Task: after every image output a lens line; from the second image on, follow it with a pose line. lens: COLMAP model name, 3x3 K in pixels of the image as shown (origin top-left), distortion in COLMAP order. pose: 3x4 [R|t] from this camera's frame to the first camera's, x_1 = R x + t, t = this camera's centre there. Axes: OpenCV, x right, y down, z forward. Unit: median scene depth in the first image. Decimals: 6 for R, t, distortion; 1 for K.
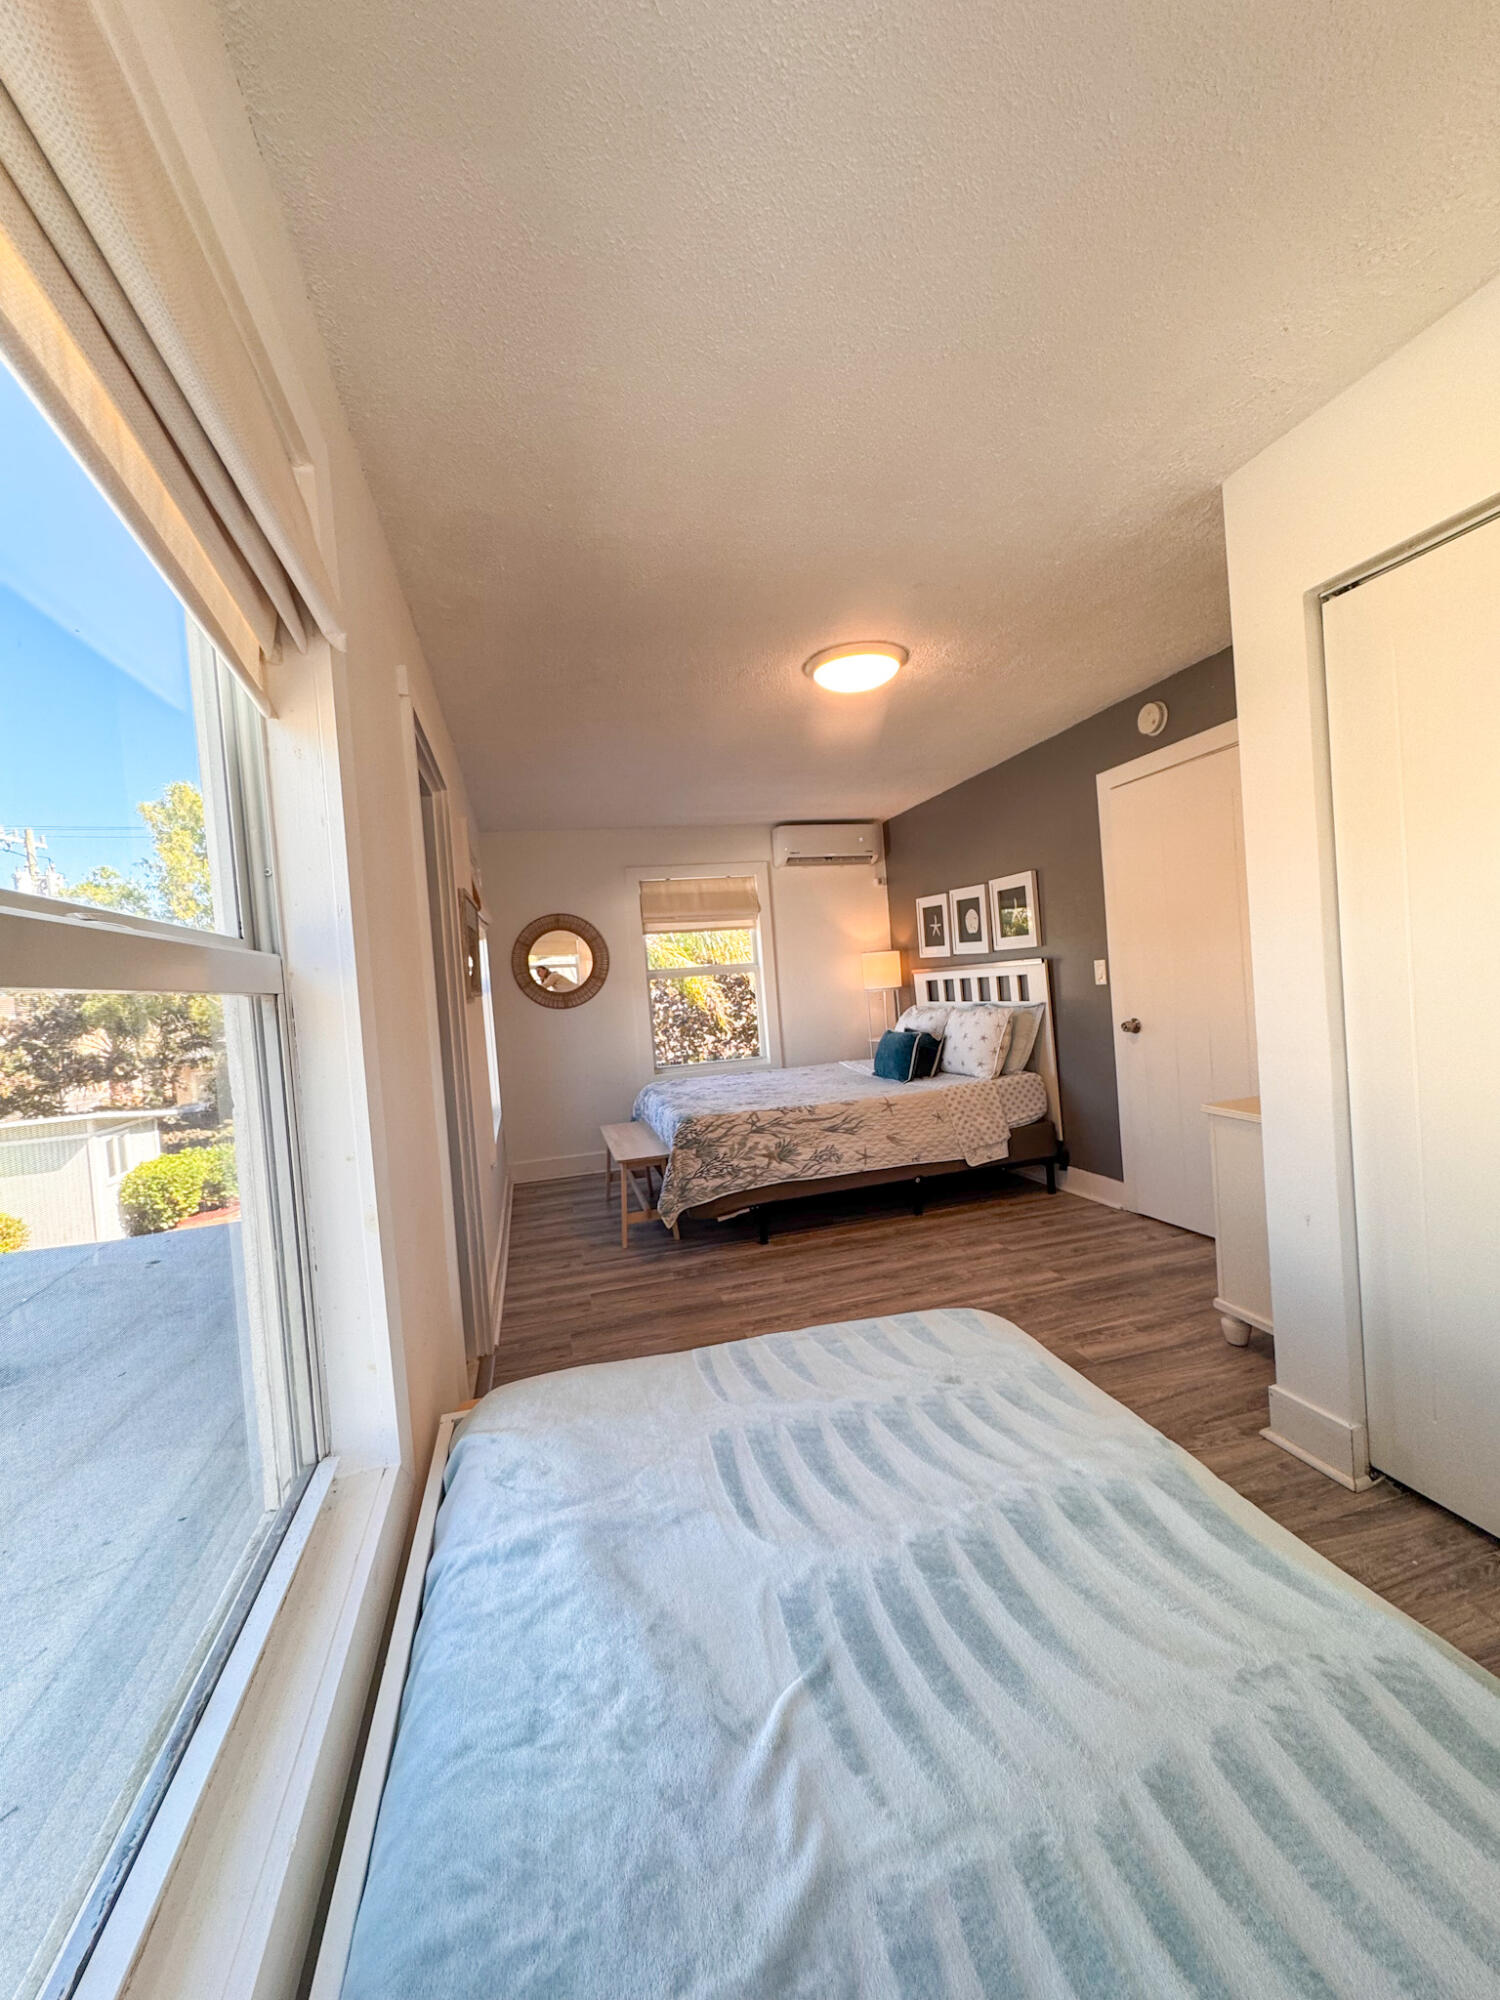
lens RADIAL K [[797.6, 0, 754.4], [0, 797.6, 997.9], [0, 0, 1]] dist [-0.002650, -0.000149]
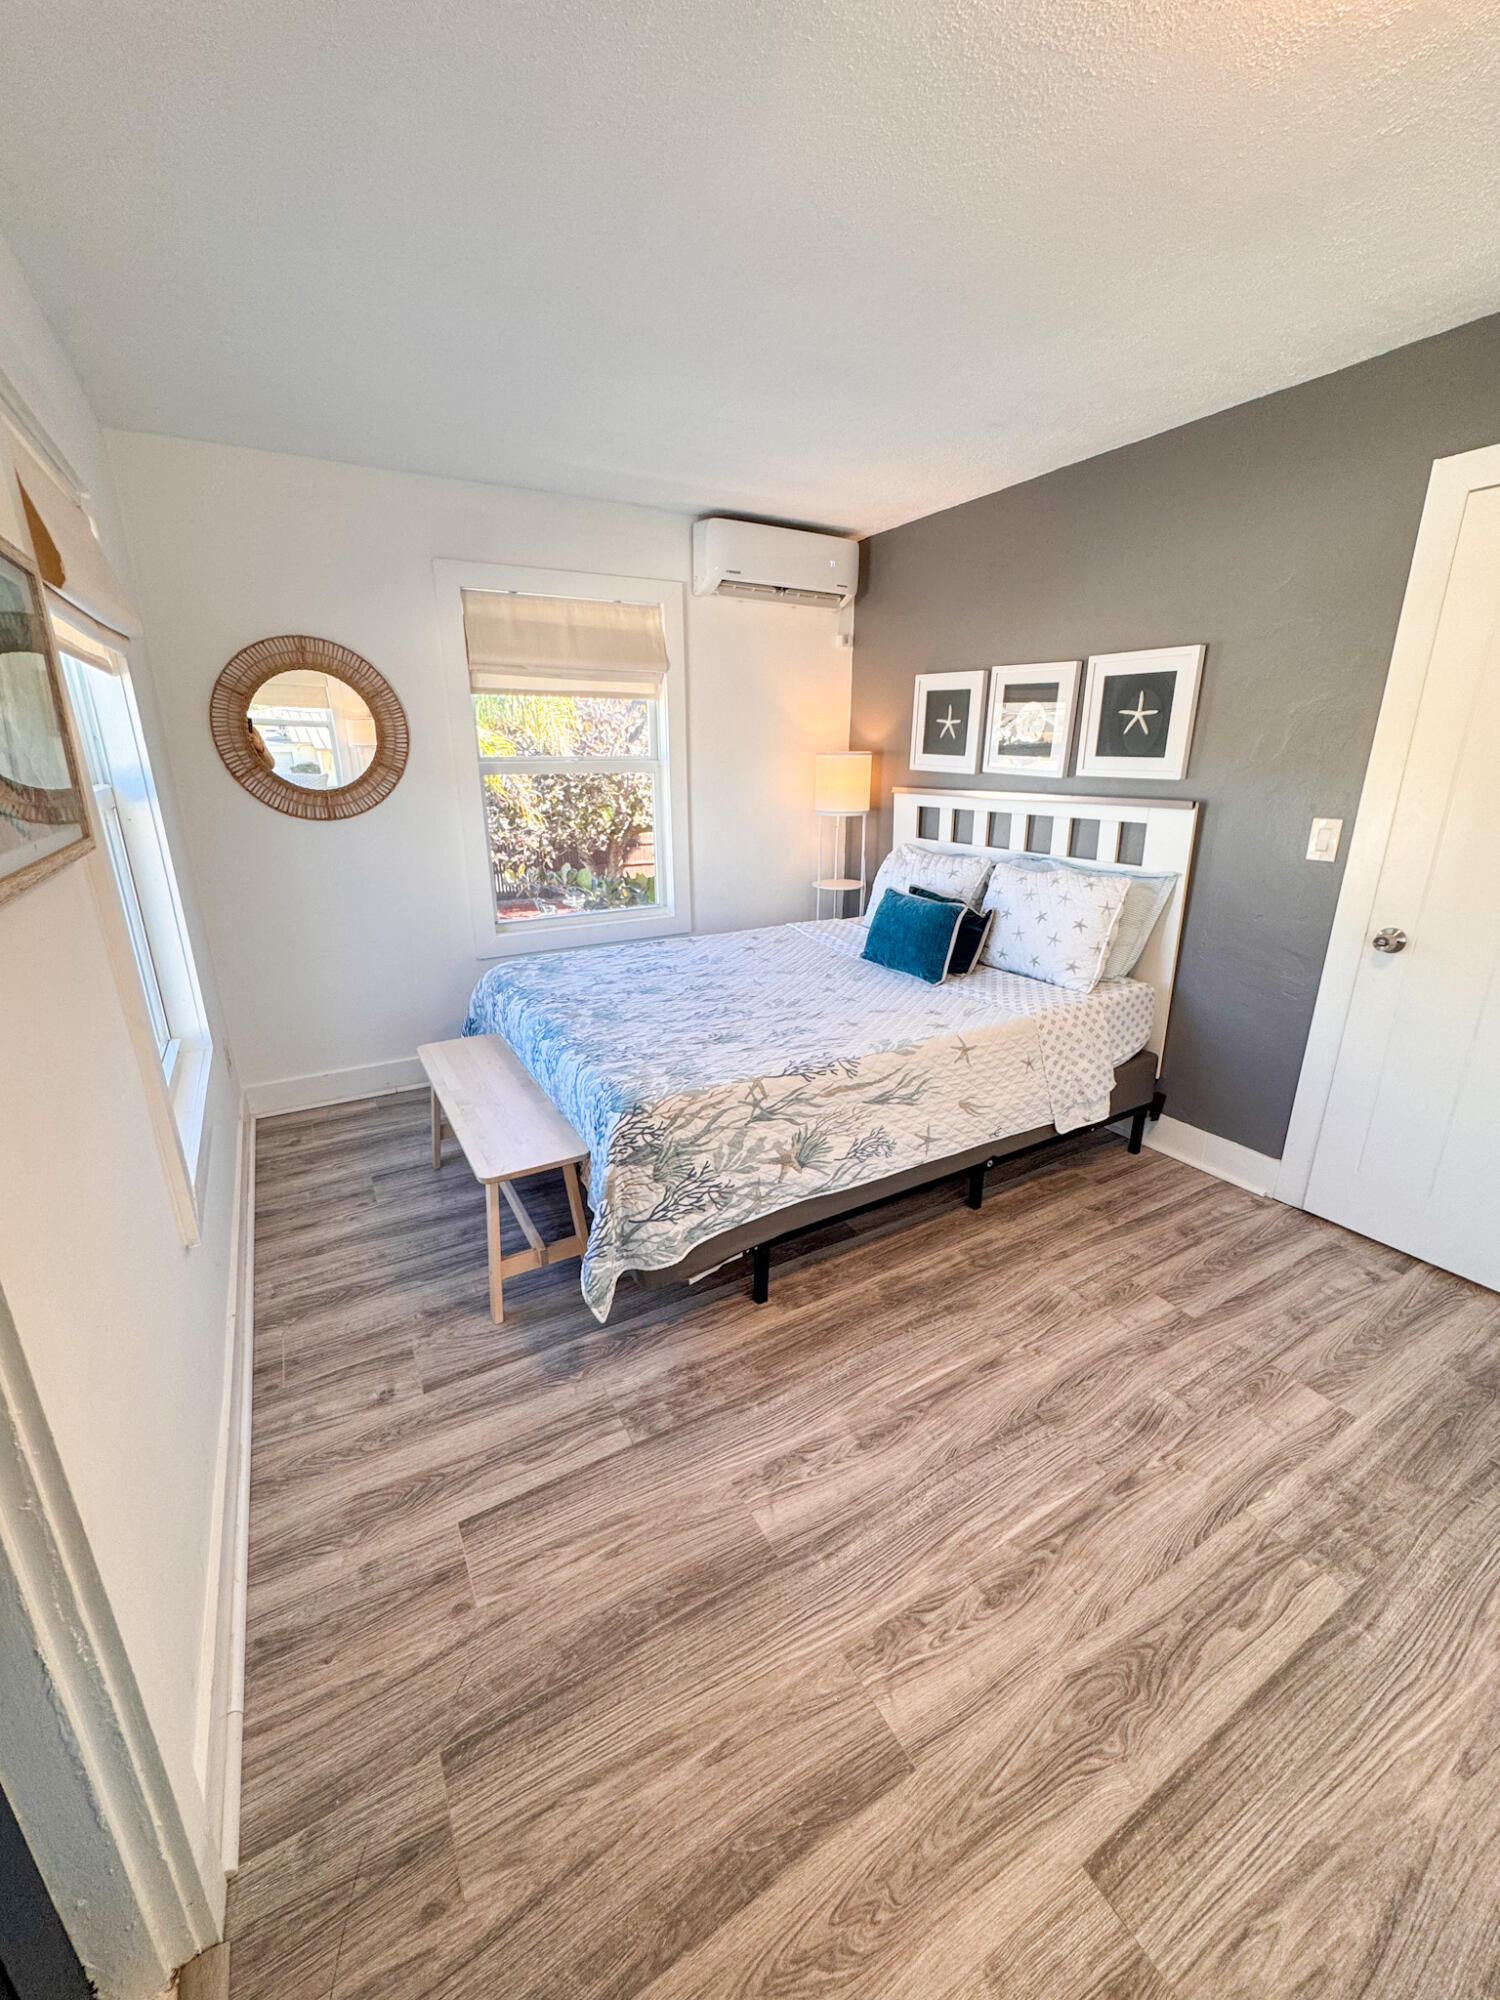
lens RADIAL K [[801.8, 0, 755.6], [0, 801.8, 997.7], [0, 0, 1]] dist [-0.001222, 0.000363]
pose [[0.964694, -0.004260, 0.263340, -0.138403], [-0.066471, 0.963563, 0.259090, -0.045941], [-0.254848, -0.267447, 0.929260, 0.521573]]
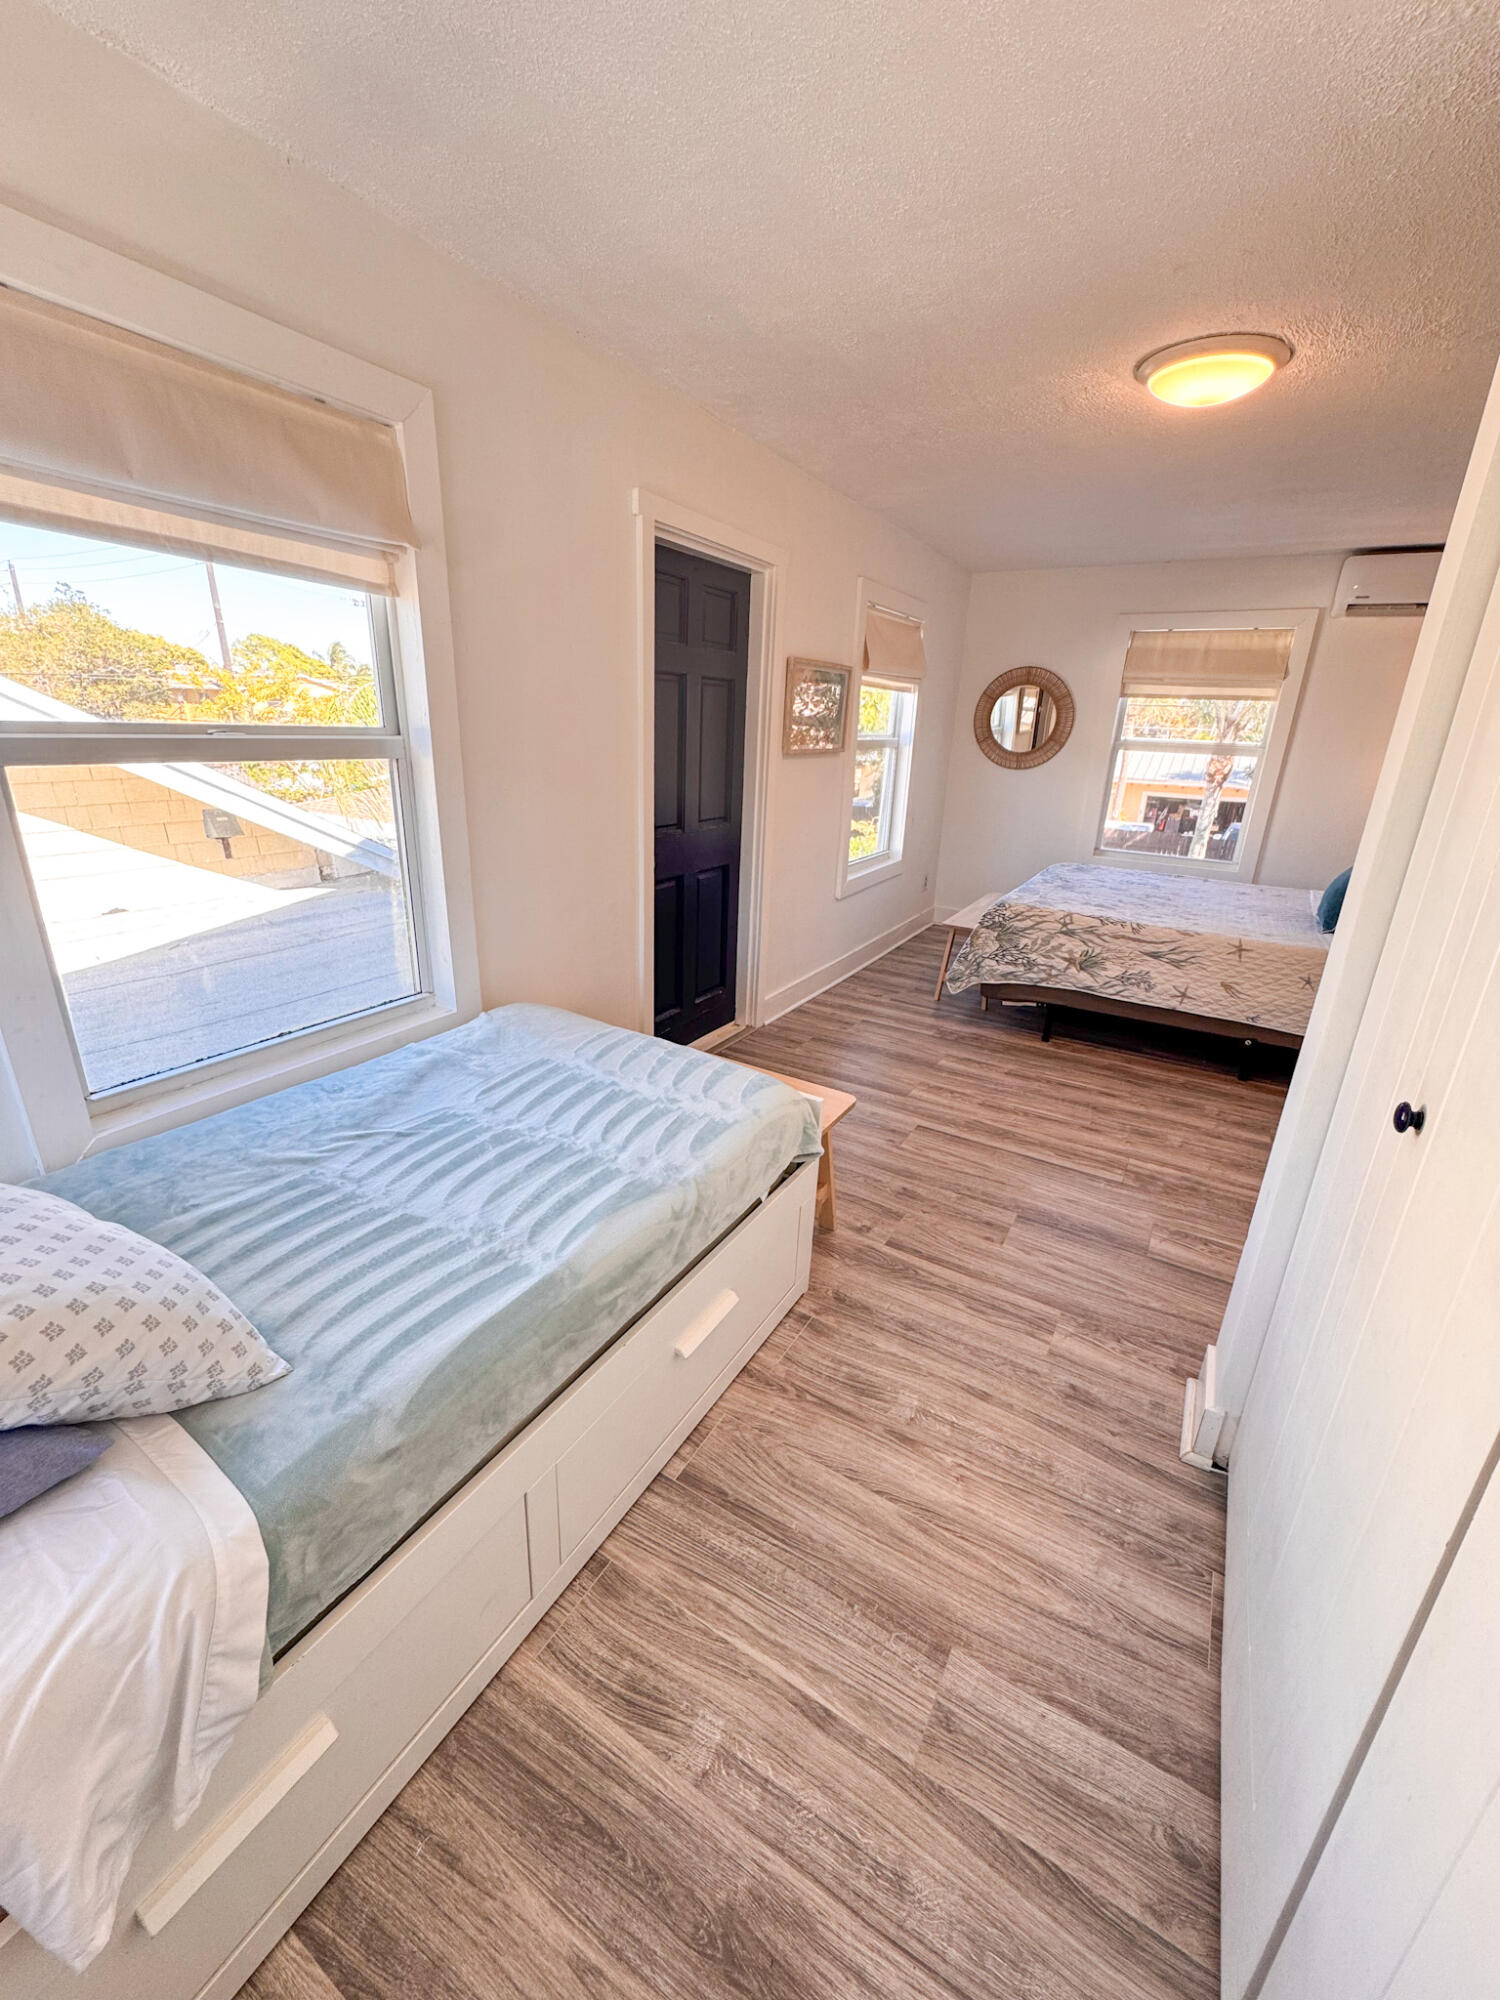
lens RADIAL K [[797.4, 0, 750.0], [0, 797.4, 1000.0], [0, 0, 1]] dist [-0.002346, 0.000409]
pose [[0.688332, 0.334428, -0.643705, 0.384564], [-0.106368, 0.924326, 0.366479, -0.071158], [0.717555, -0.183789, 0.671816, 0.057022]]
